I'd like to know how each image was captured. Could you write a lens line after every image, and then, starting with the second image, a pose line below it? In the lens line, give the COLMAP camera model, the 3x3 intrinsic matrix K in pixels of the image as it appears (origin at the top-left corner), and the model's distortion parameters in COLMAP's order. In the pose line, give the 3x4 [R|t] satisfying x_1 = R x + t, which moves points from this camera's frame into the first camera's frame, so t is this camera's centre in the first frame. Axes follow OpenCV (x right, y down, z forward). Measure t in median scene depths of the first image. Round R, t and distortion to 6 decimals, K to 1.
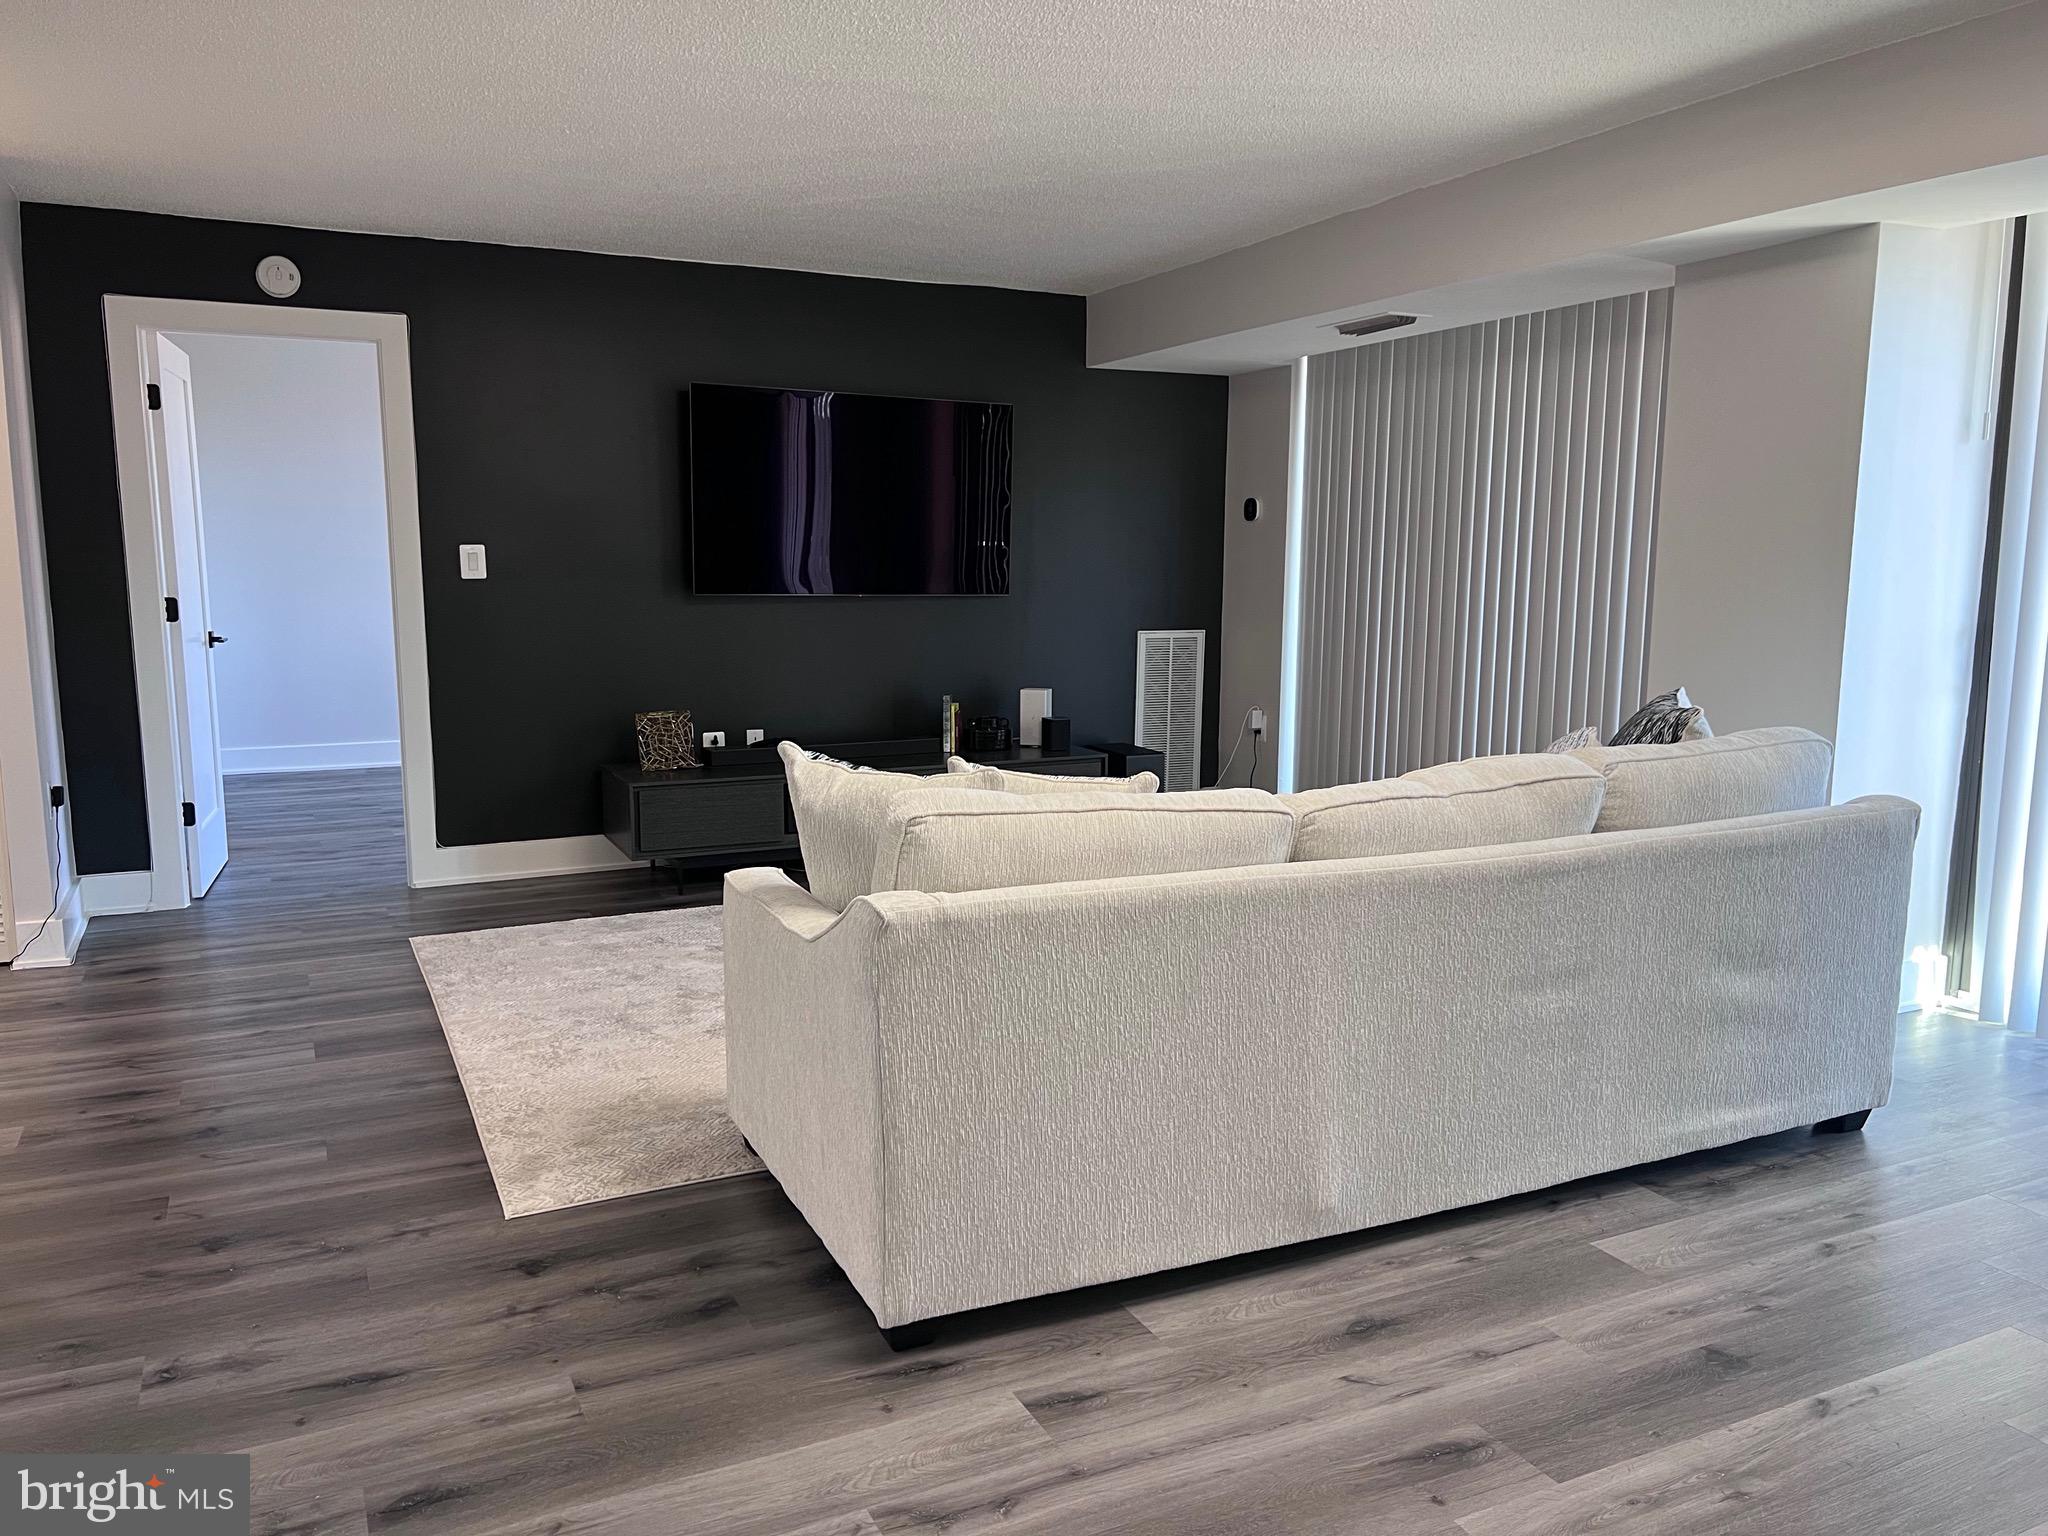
lens RADIAL K [[1547.2, 0, 1021.1], [0, 1547.2, 775.8], [0, 0, 1]] dist [0.064998, -0.072598]
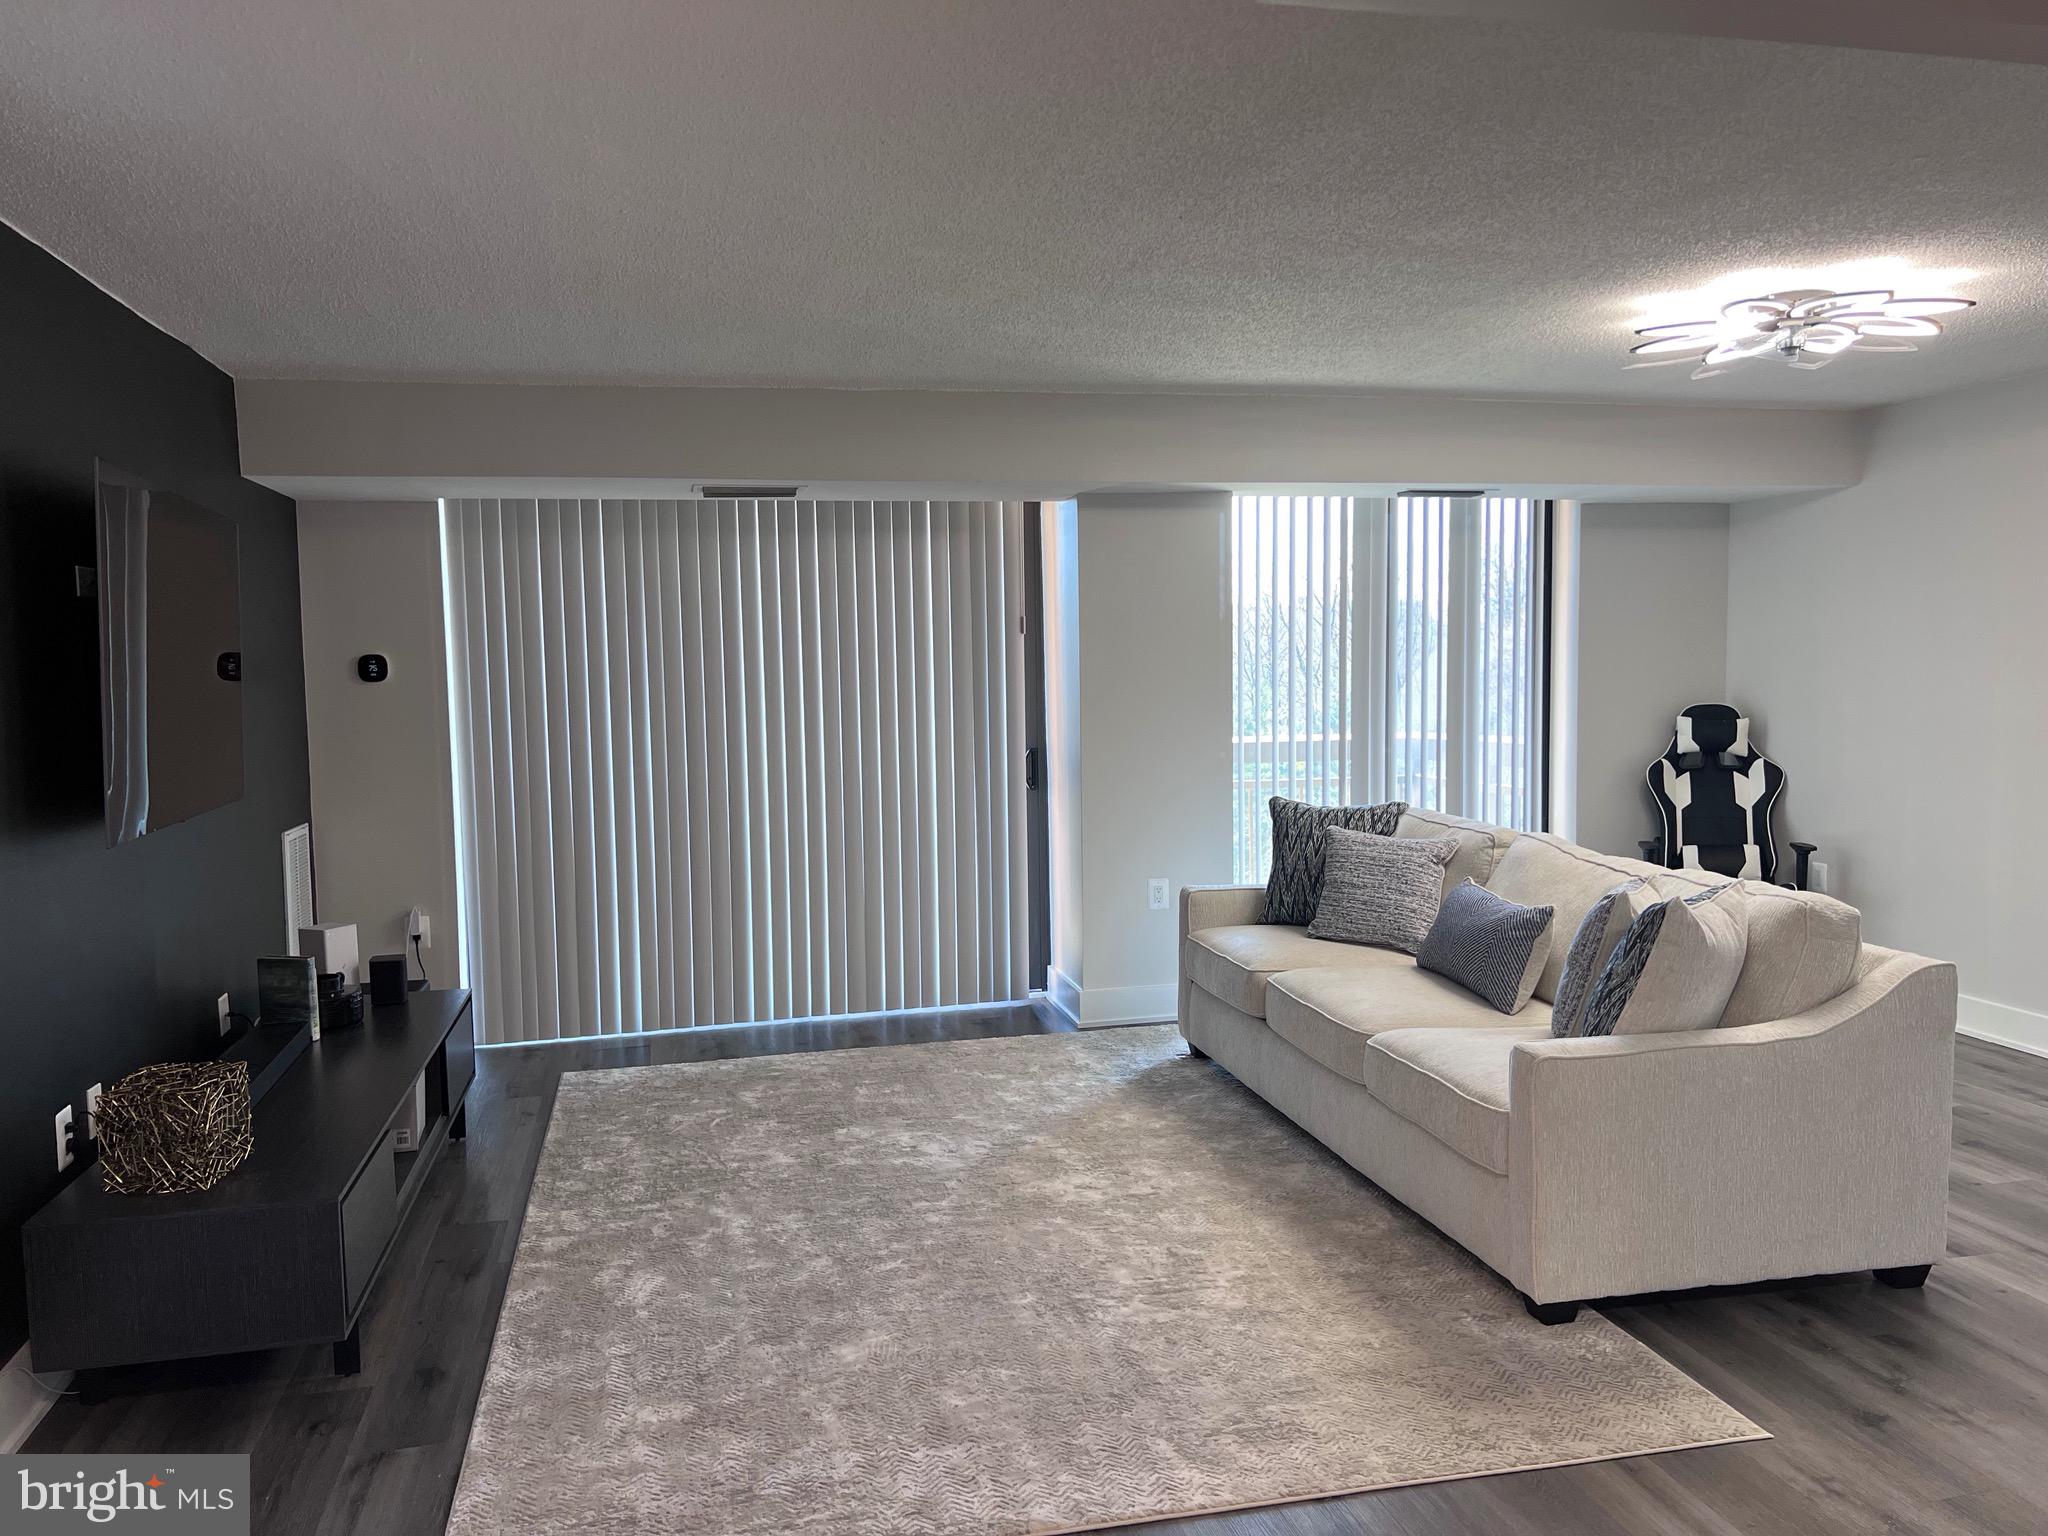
lens RADIAL K [[1547.2, 0, 1011.9], [0, 1547.2, 766.1], [0, 0, 1]] dist [0.064998, -0.072598]
pose [[0.220051, -0.076451, 0.972488, -0.636420], [0.161736, 0.985985, 0.040915, -0.112444], [-0.961987, 0.148283, 0.229332, 0.555725]]
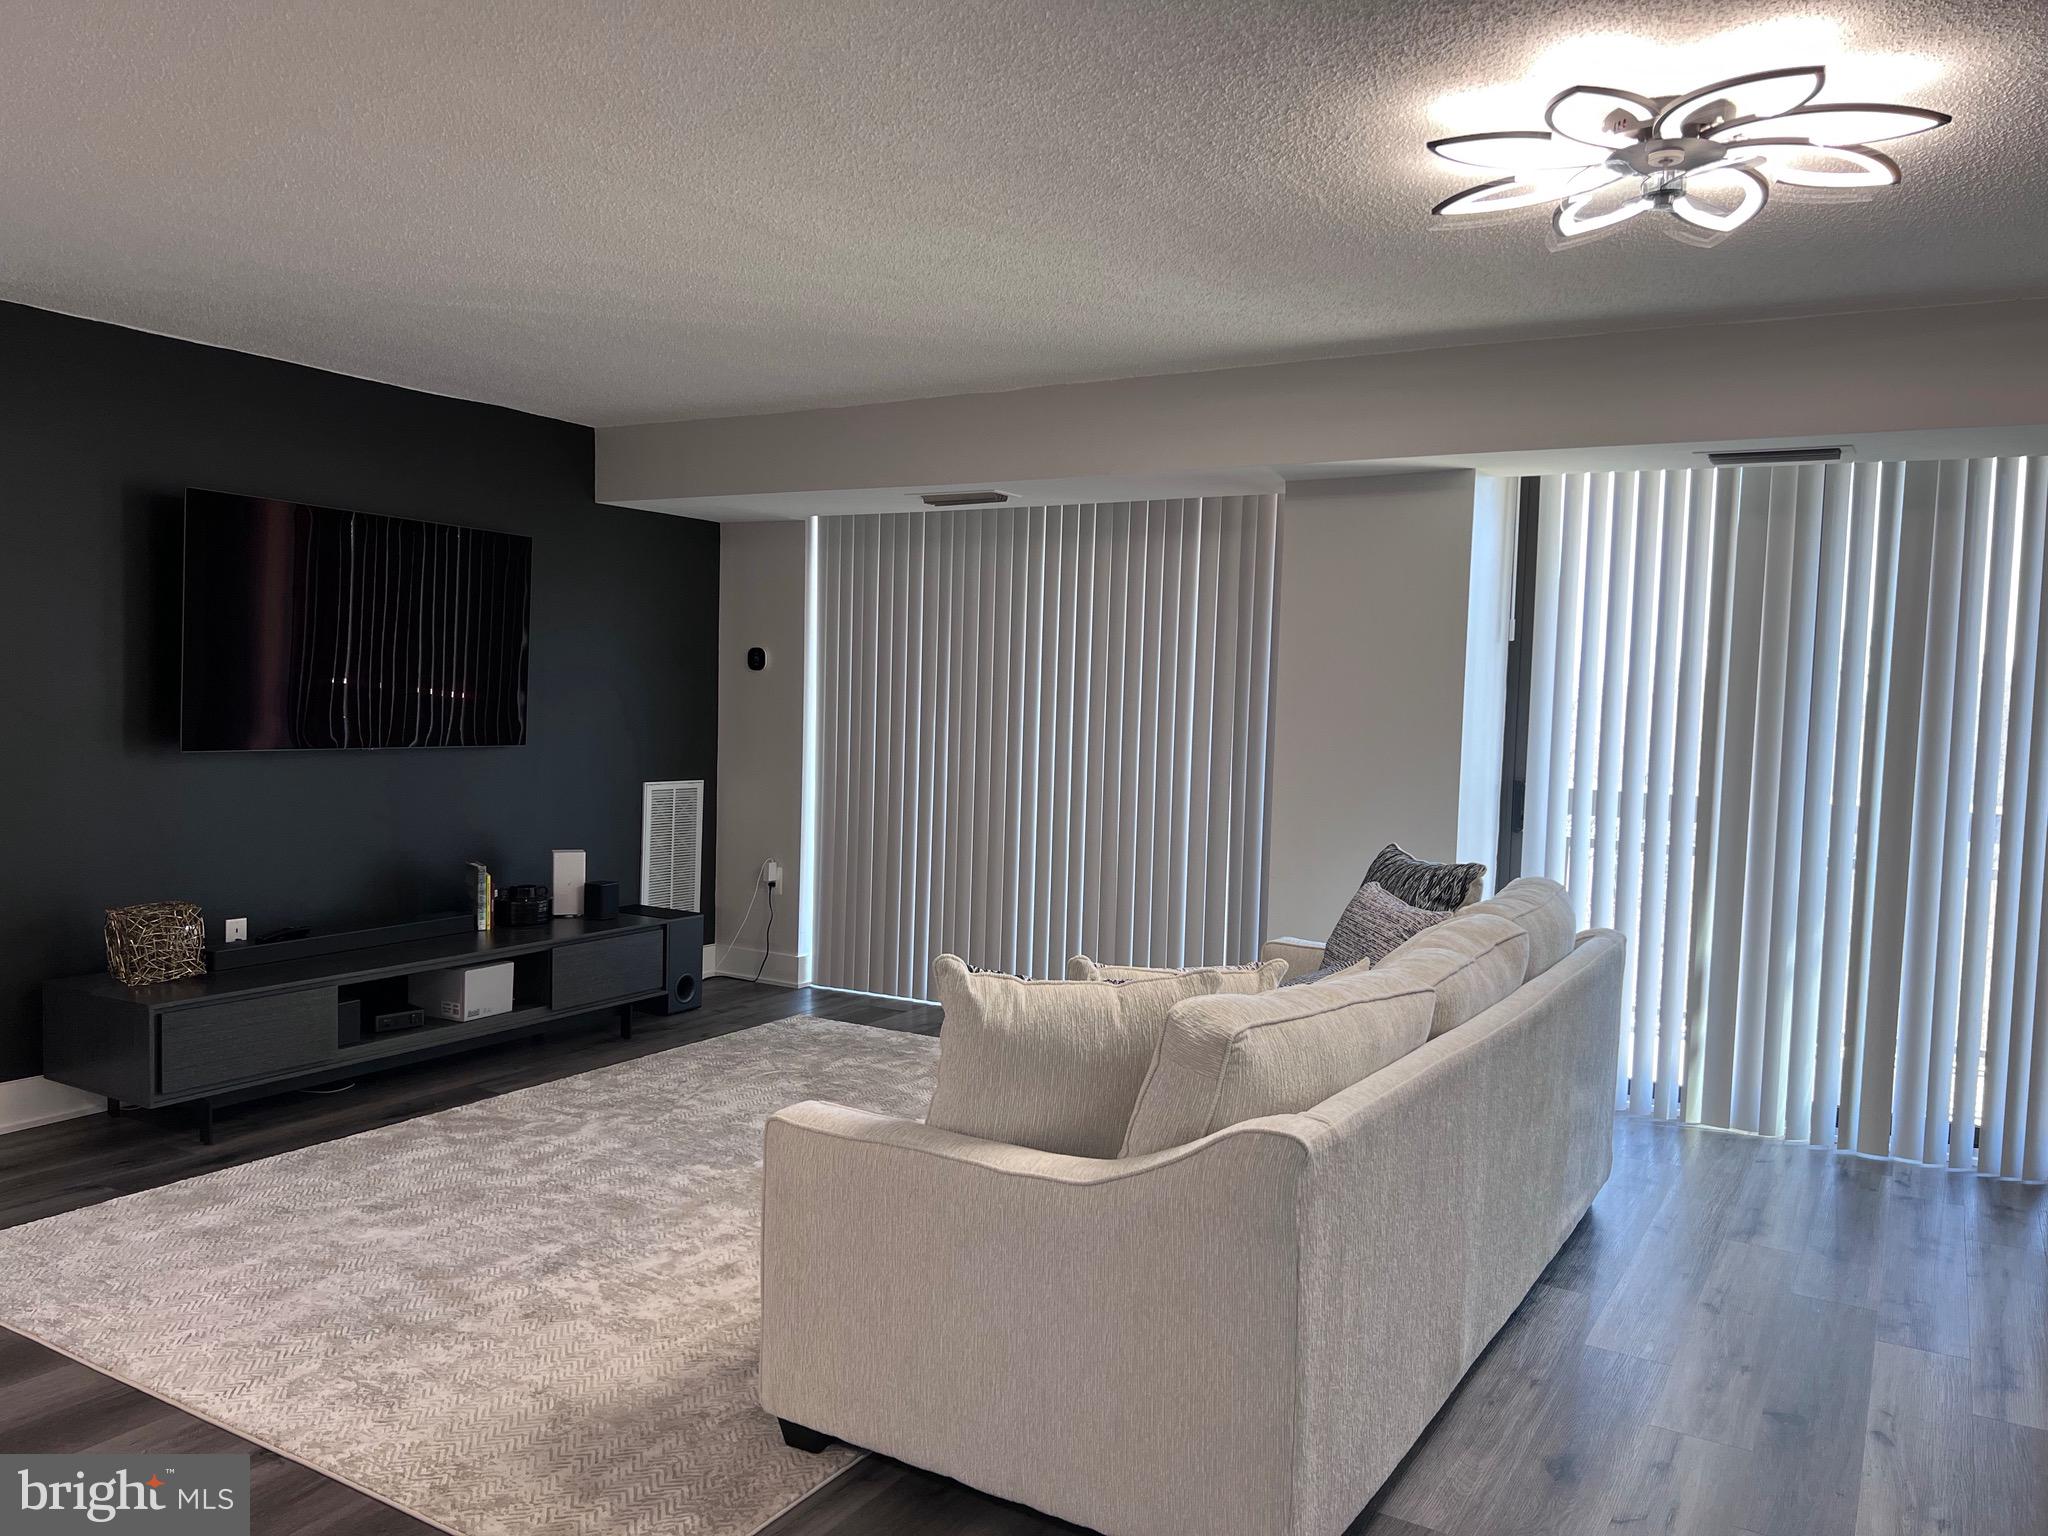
lens RADIAL K [[1547.2, 0, 1021.4], [0, 1547.2, 752.0], [0, 0, 1]] dist [0.064998, -0.072598]
pose [[0.834526, -0.005127, 0.550944, -0.281881], [0.055844, 0.995594, -0.075323, -0.032389], [-0.548130, 0.093626, 0.831136, 0.107223]]
